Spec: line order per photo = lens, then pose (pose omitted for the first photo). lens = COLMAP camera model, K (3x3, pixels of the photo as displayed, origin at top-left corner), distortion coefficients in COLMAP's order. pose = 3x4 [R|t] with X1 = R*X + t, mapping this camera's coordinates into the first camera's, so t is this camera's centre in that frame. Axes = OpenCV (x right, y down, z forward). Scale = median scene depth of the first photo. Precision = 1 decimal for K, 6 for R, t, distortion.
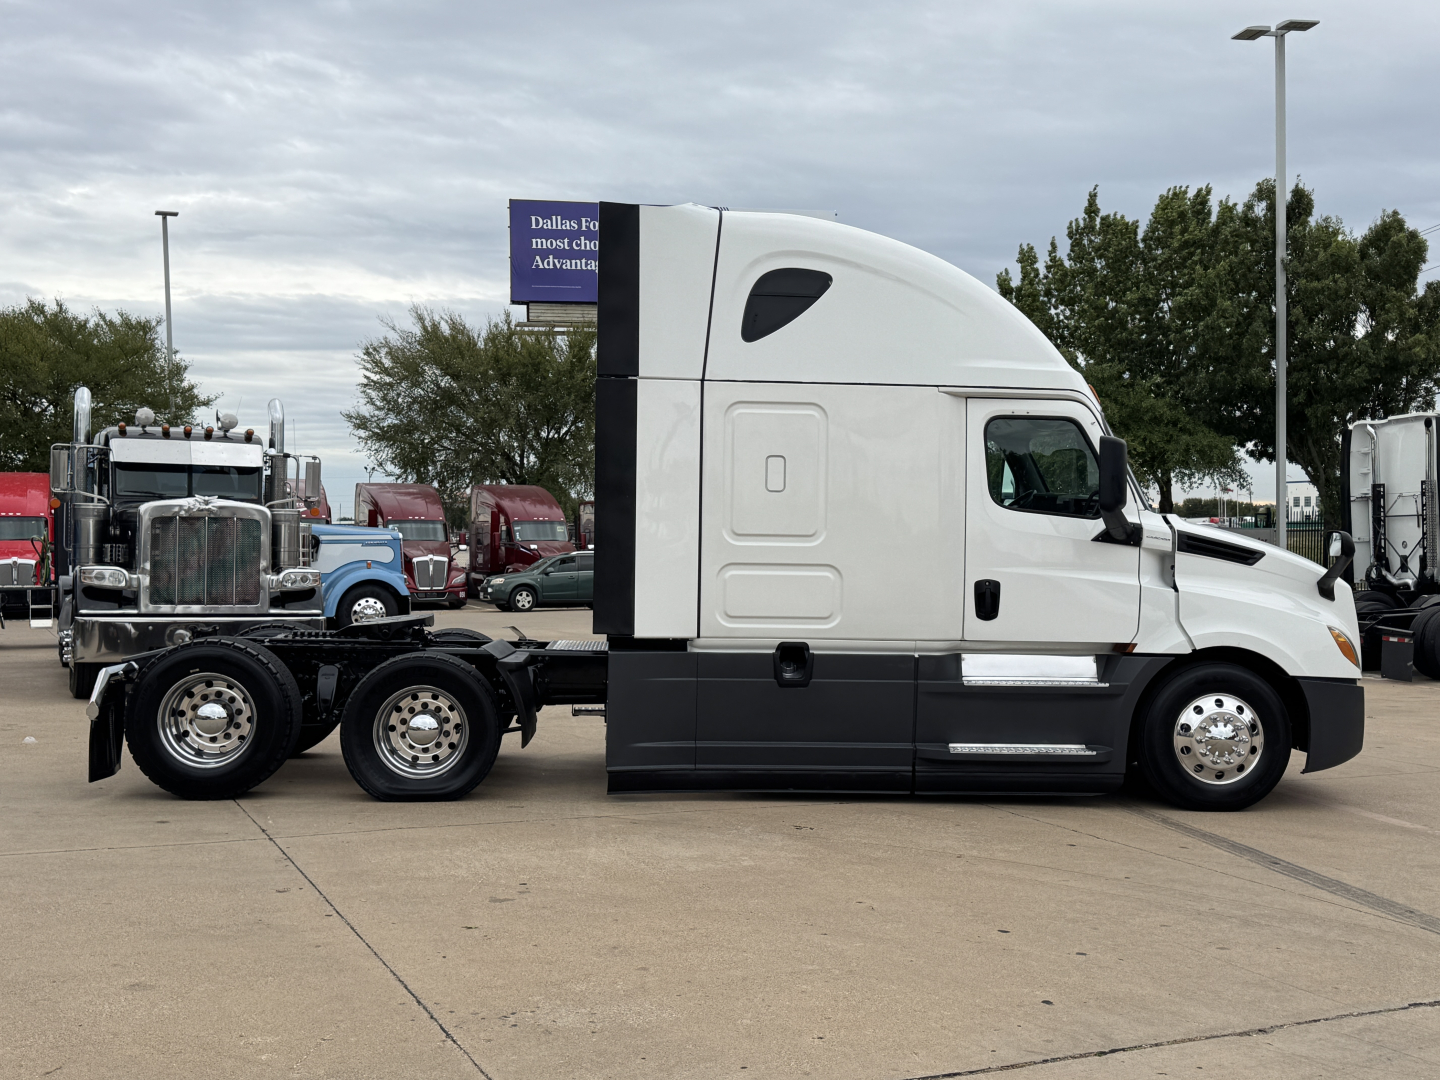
lens RADIAL K [[1576.6, 0, 720.0], [0, 1576.6, 540.0], [0, 0, 1]] dist [0.248457, -0.568275]
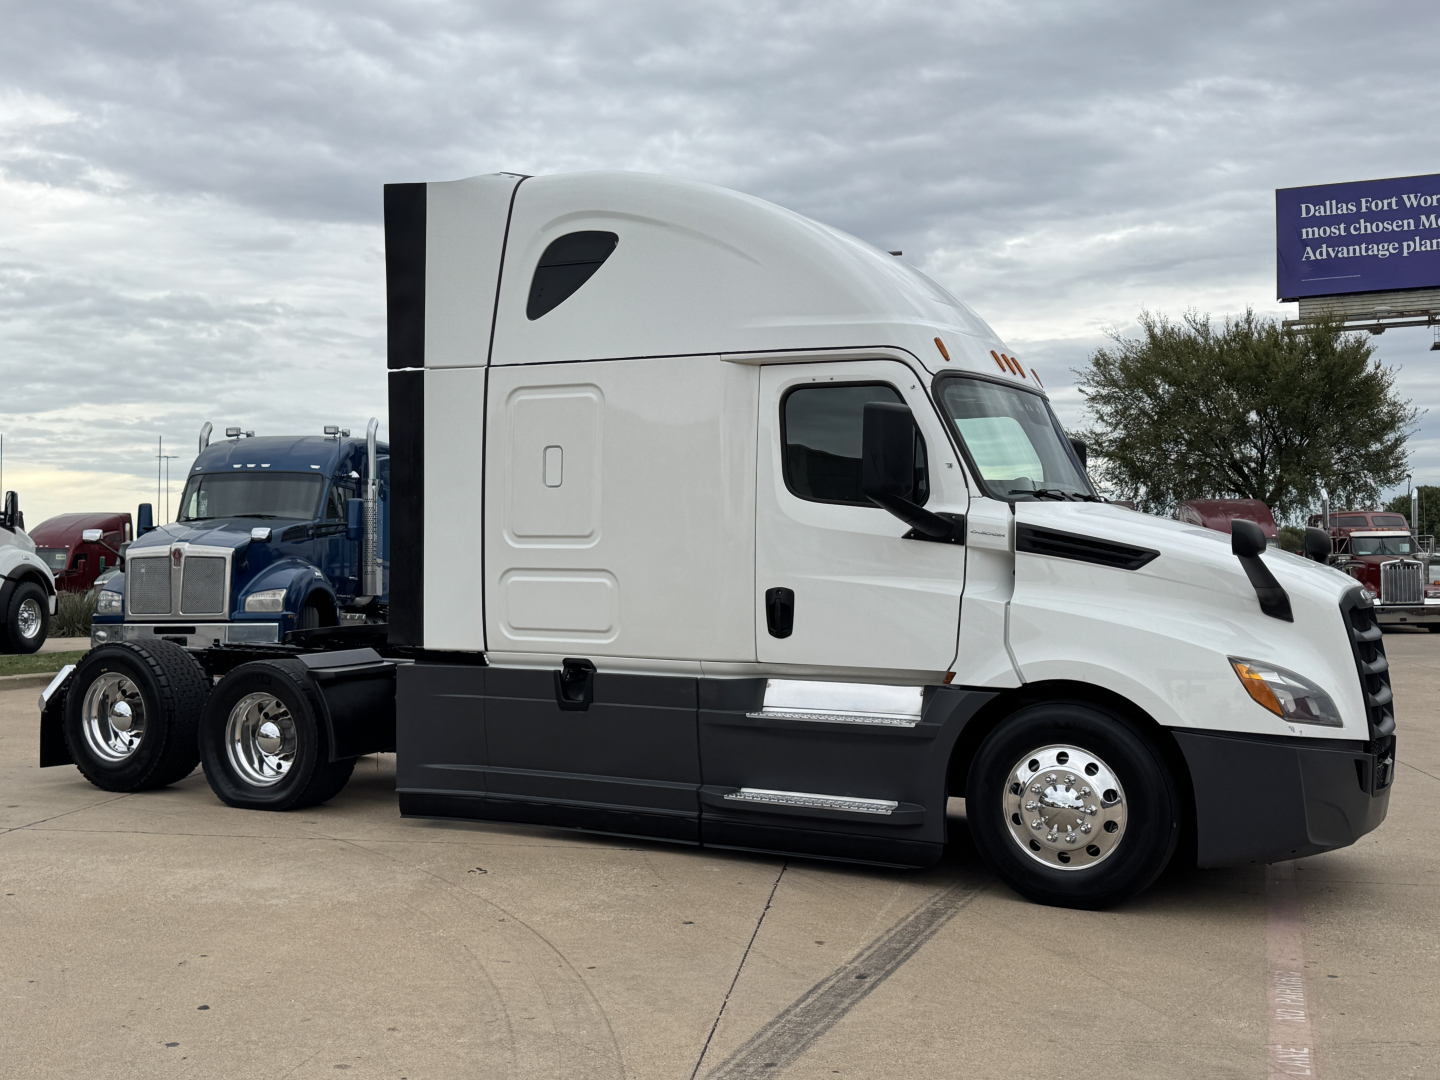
lens RADIAL K [[1567.7, 0, 738.9], [0, 1567.7, 528.3], [0, 0, 1]] dist [0.191191, -0.430865]
pose [[0.833892, -0.017891, -0.551638, 0.586973], [0.005320, 0.999689, -0.024381, 0.013993], [0.551903, 0.017396, 0.833727, 0.317244]]
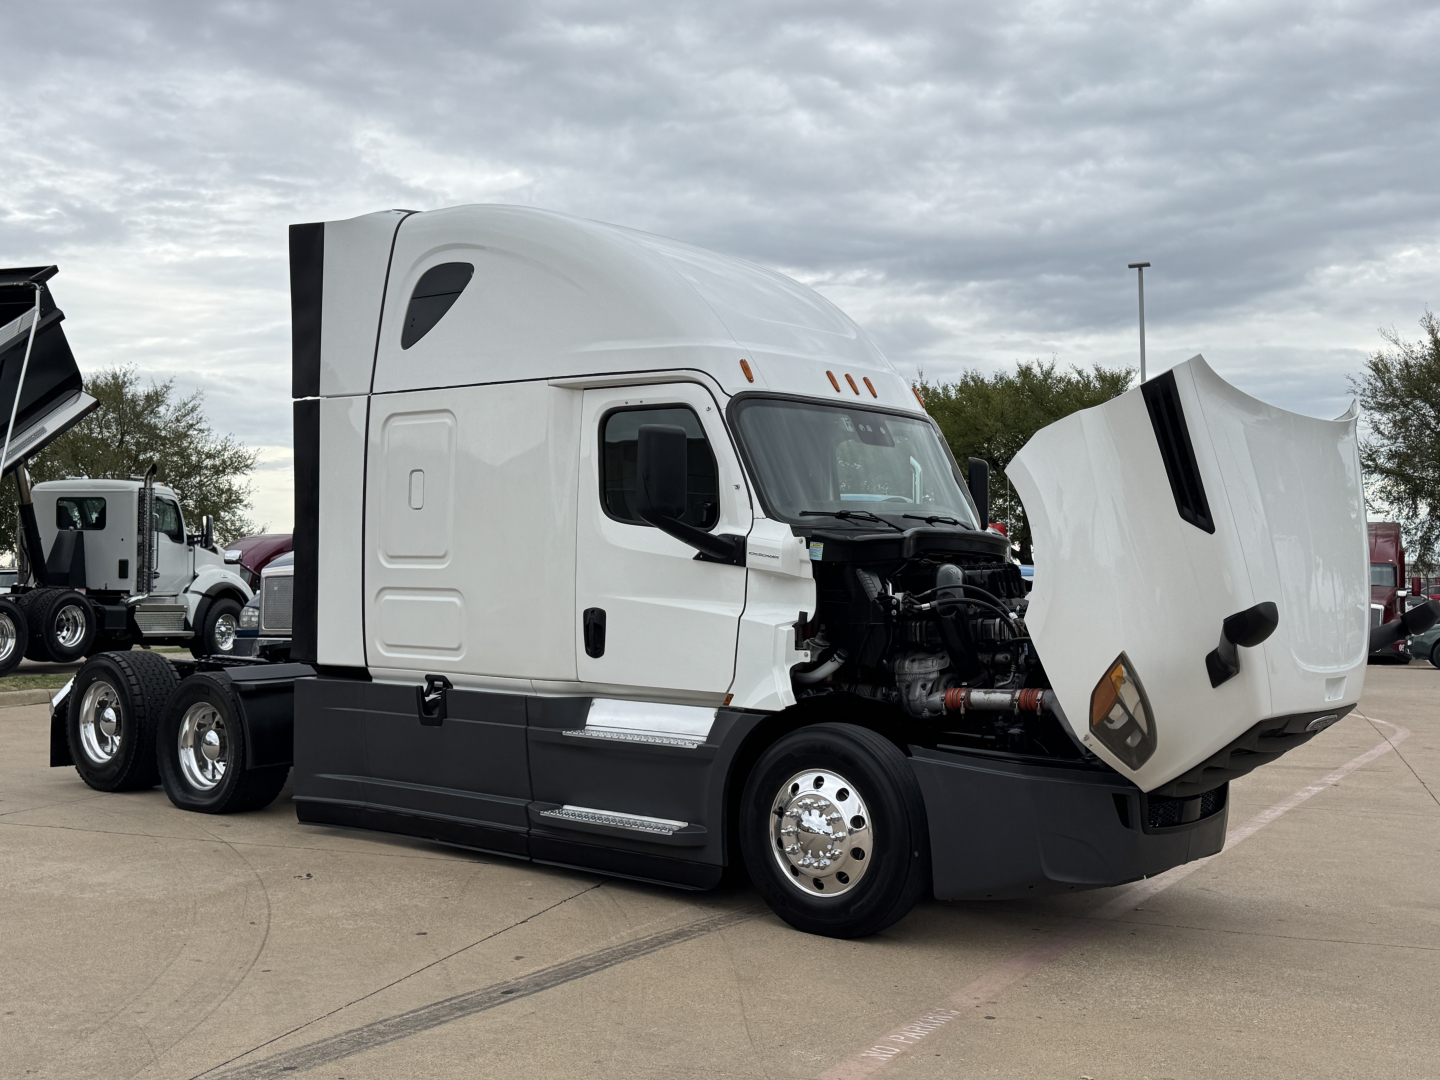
lens RADIAL K [[1576.6, 0, 720.0], [0, 1576.6, 540.0], [0, 0, 1]] dist [0.248457, -0.568275]
pose [[0.700221, -0.020804, -0.713623, 0.790296], [-0.001874, 0.999518, -0.030977, 0.014869], [0.713924, 0.023028, 0.699845, 0.467830]]
